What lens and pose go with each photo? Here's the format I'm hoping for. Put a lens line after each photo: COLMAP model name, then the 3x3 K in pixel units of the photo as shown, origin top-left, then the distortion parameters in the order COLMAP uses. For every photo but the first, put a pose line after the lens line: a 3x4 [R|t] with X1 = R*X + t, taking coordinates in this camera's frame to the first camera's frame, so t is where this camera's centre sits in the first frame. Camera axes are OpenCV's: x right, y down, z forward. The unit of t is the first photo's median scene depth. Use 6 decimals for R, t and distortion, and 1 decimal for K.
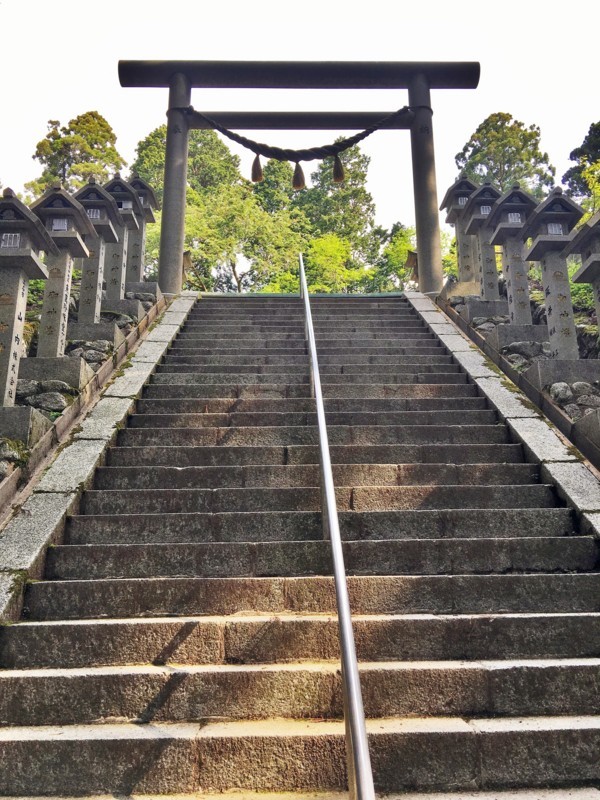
lens RADIAL K [[667.7, 0, 302.1], [0, 667.7, 403.6], [0, 0, 1]] dist [0.029174, -0.054126]
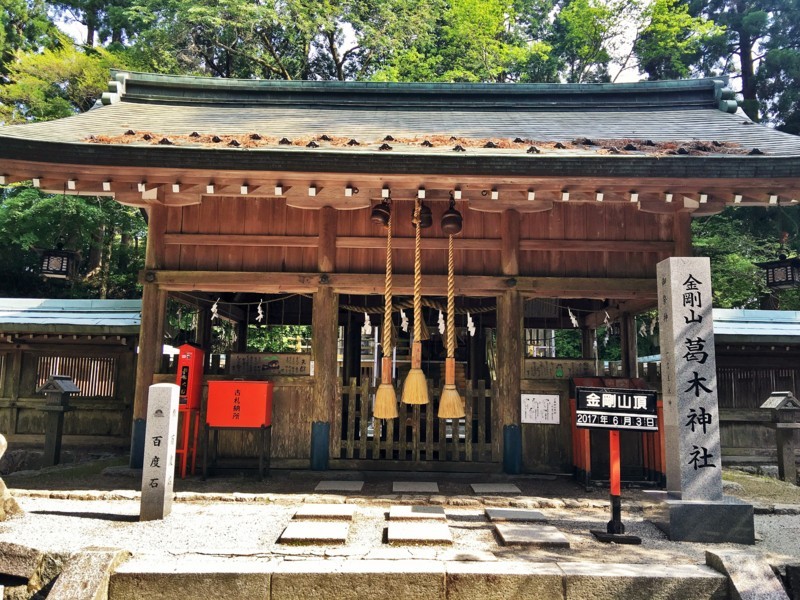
lens RADIAL K [[667.7, 0, 397.5], [0, 667.7, 299.0], [0, 0, 1]] dist [0.029174, -0.054126]
pose [[0.998545, 0.019842, -0.050132, 0.001105], [-0.012205, 0.988870, 0.148283, -0.046443], [0.052516, -0.147456, 0.987673, 0.280718]]
